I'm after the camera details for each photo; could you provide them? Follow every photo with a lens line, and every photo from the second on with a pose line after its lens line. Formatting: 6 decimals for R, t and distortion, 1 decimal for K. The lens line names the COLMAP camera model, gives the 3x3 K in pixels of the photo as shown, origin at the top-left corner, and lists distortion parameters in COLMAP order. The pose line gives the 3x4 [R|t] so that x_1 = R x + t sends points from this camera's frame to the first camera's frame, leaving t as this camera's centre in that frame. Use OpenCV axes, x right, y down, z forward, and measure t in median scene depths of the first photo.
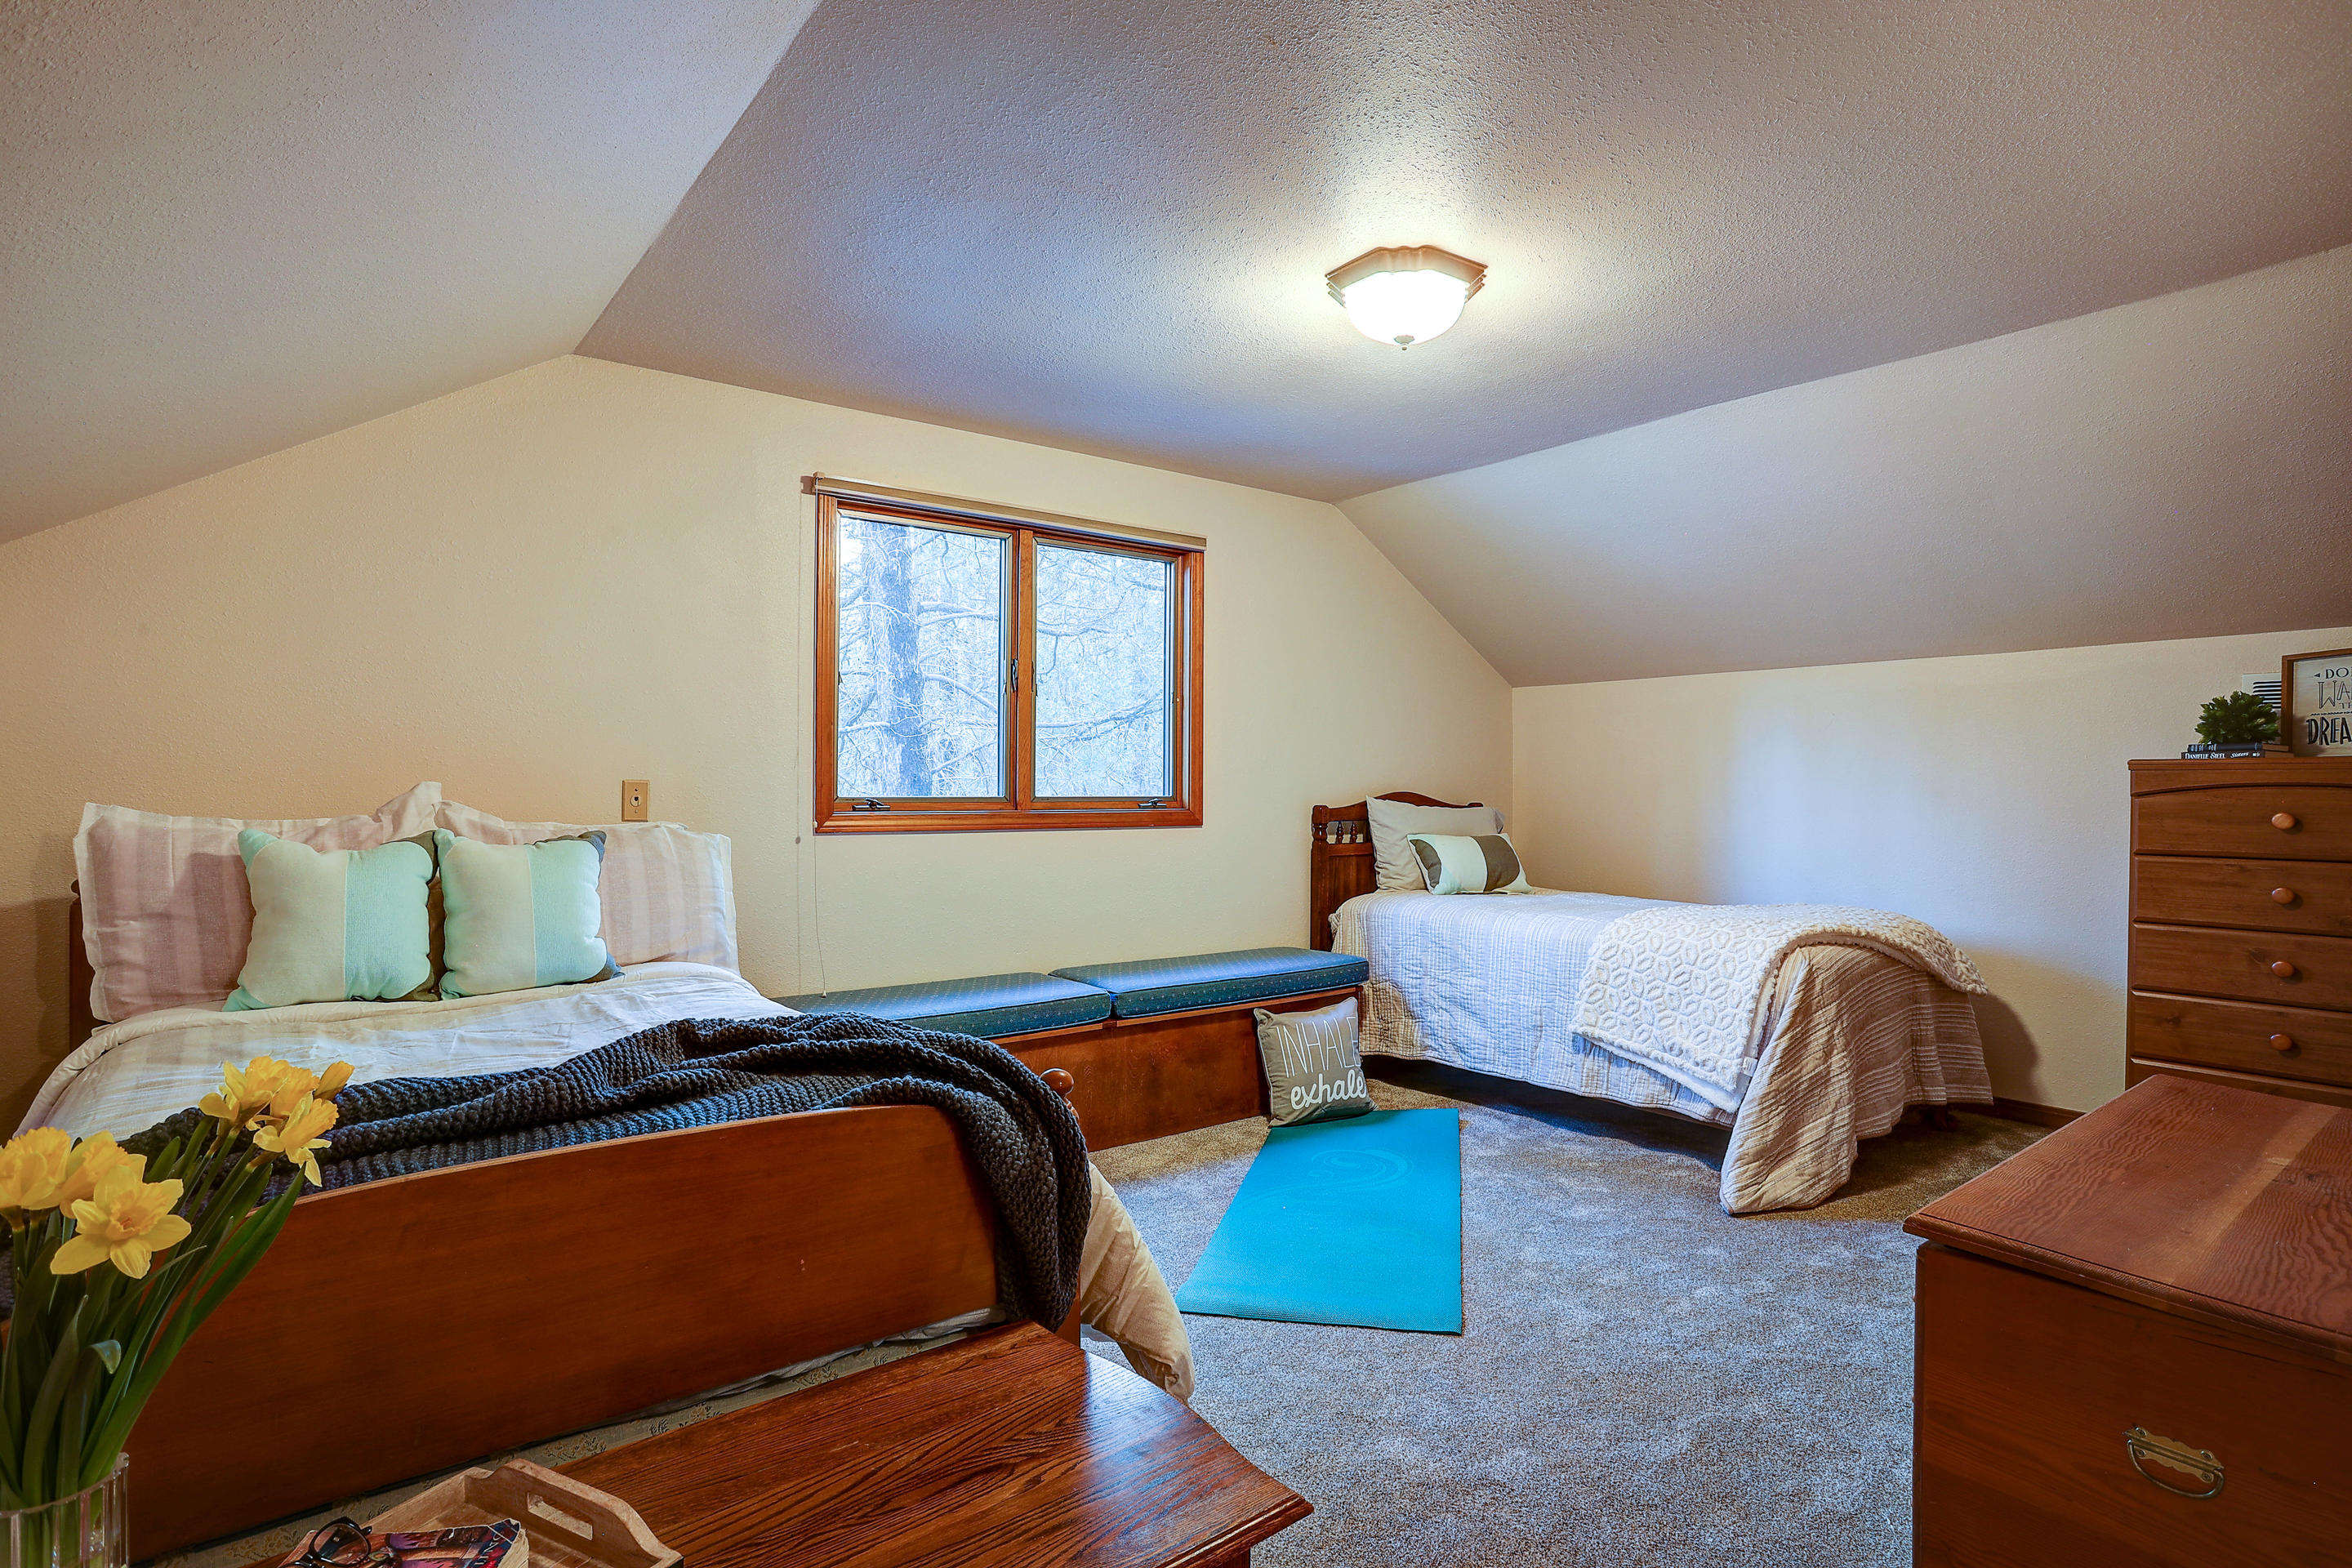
lens RADIAL K [[1196.7, 0, 1176.0], [0, 1196.7, 784.0], [0, 0, 1]] dist [0.001363, 0.000225]
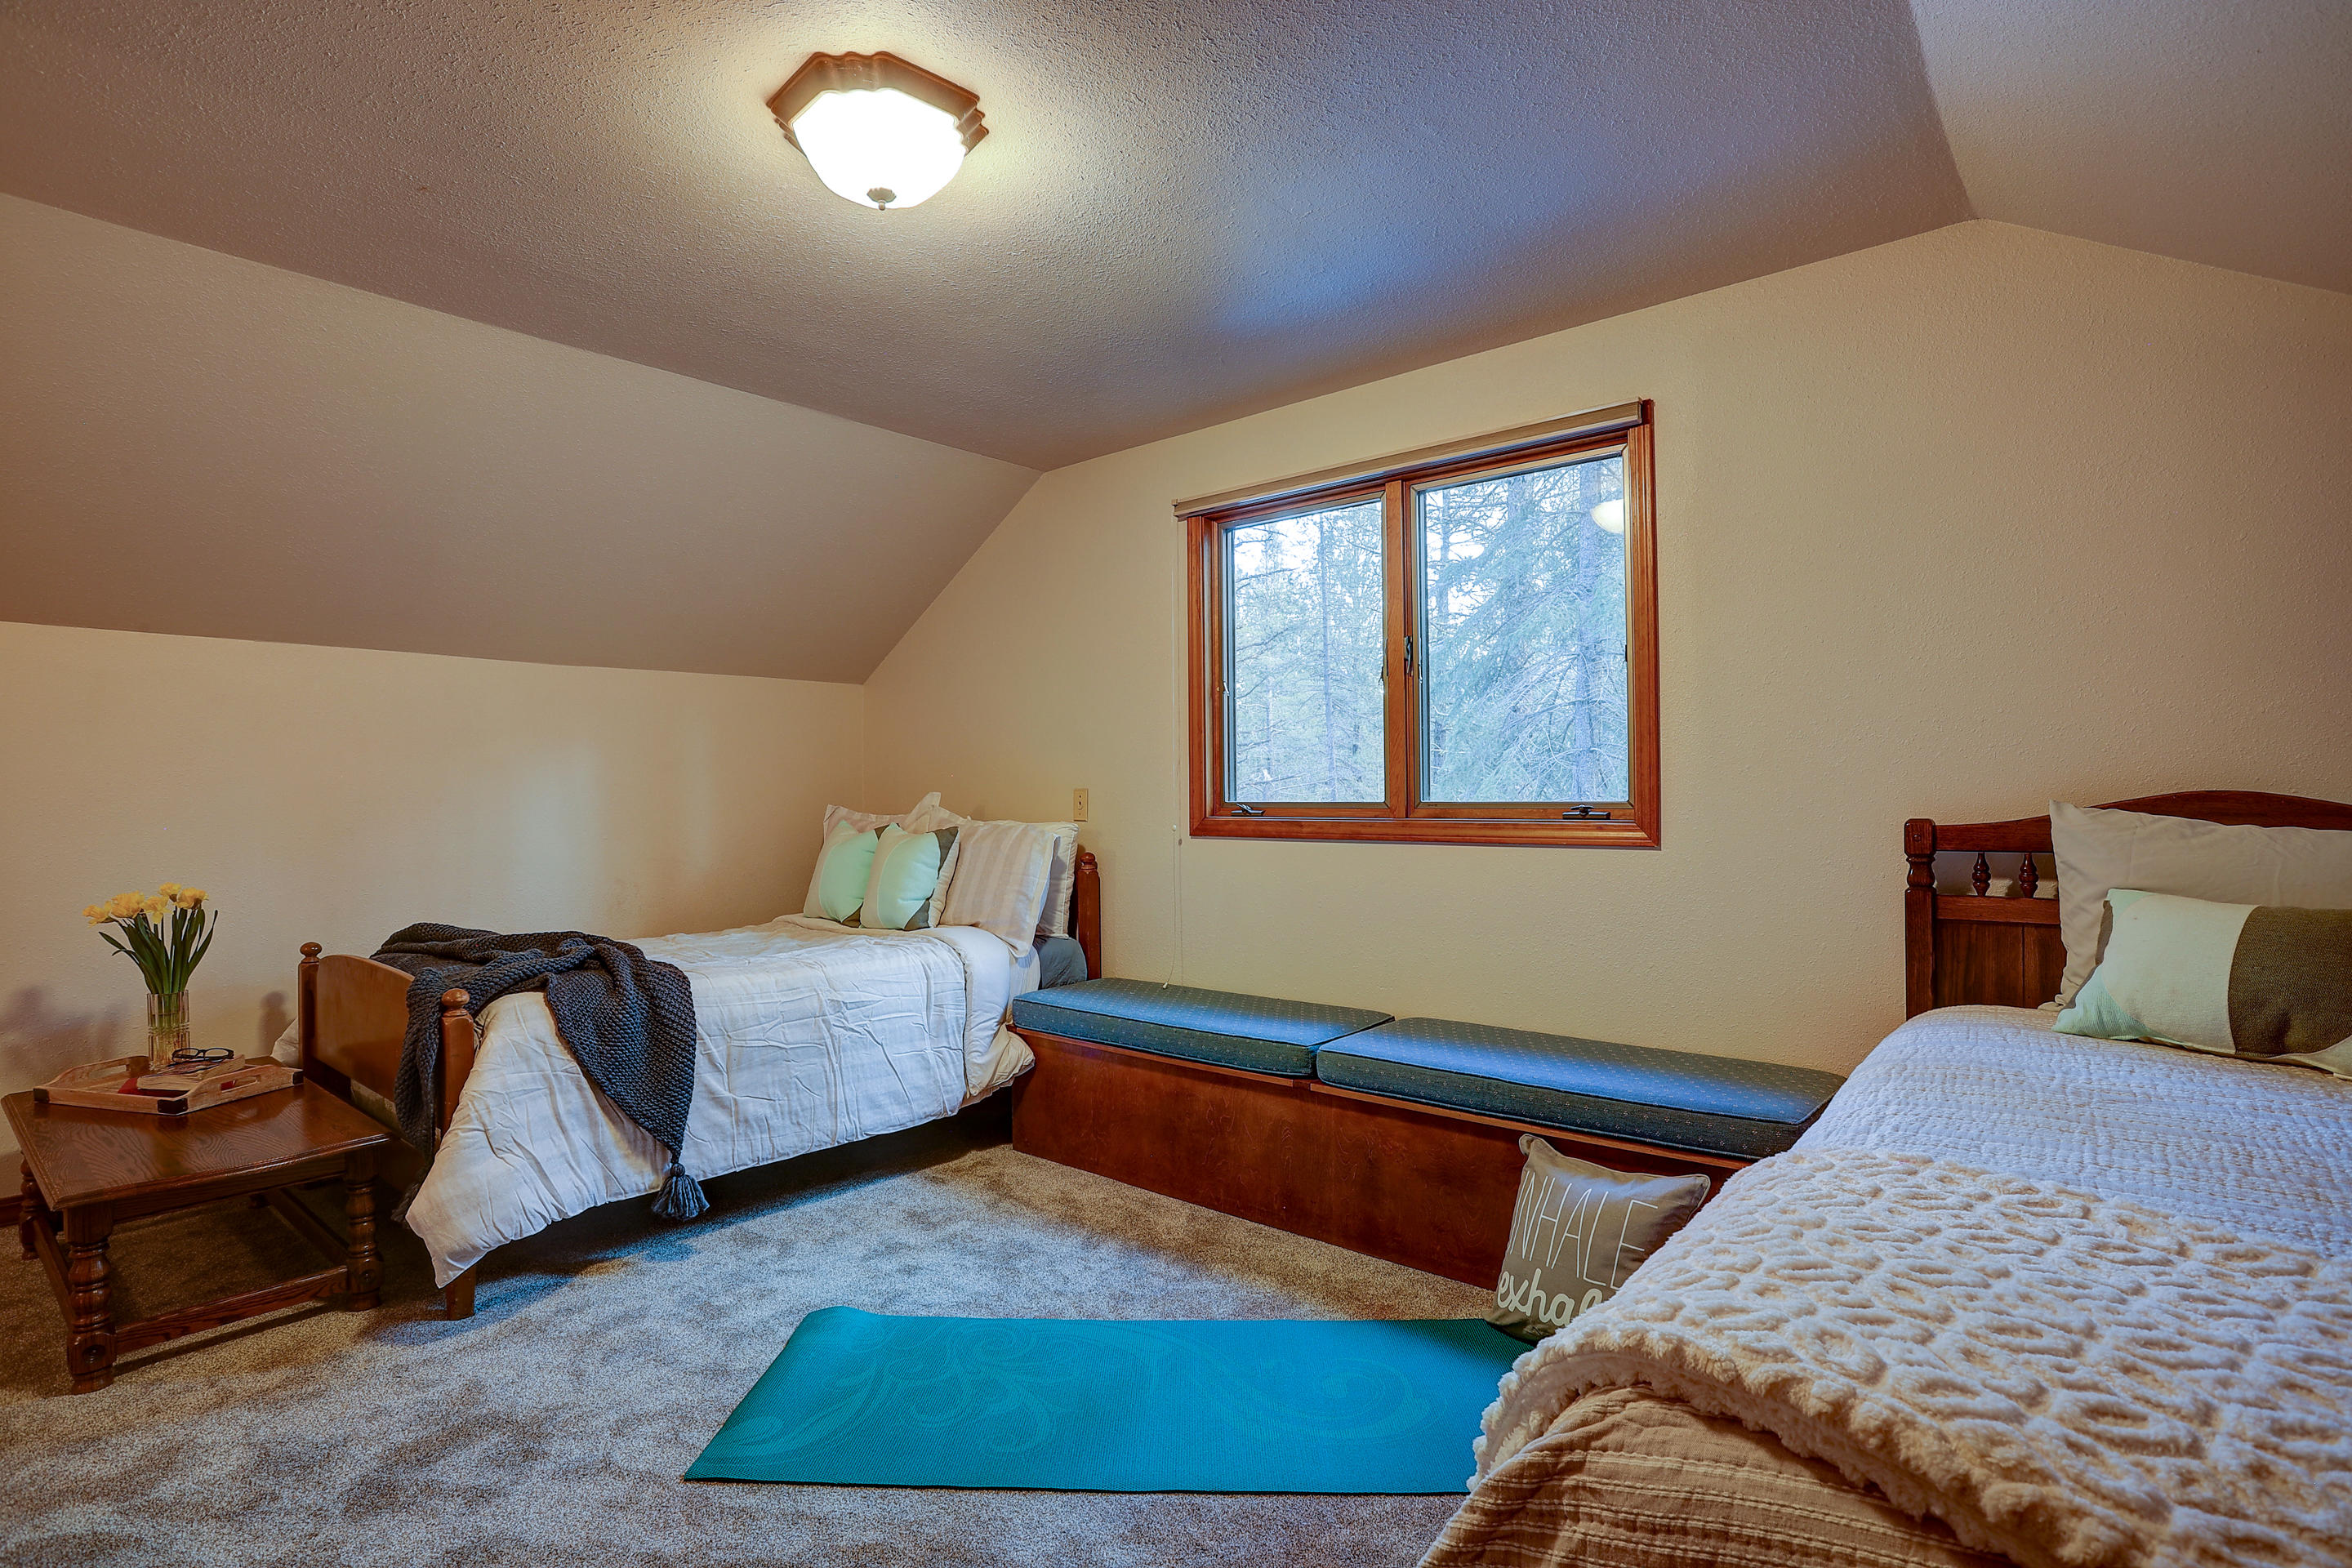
lens RADIAL K [[1150.0, 0, 1176.0], [0, 1150.0, 784.0], [0, 0, 1]] dist [-0.000985, 0.000042]
pose [[0.208212, -0.015938, -0.977954, 0.641716], [0.010943, 0.999843, -0.013964, 0.007653], [0.978022, -0.007794, 0.208354, 0.703509]]
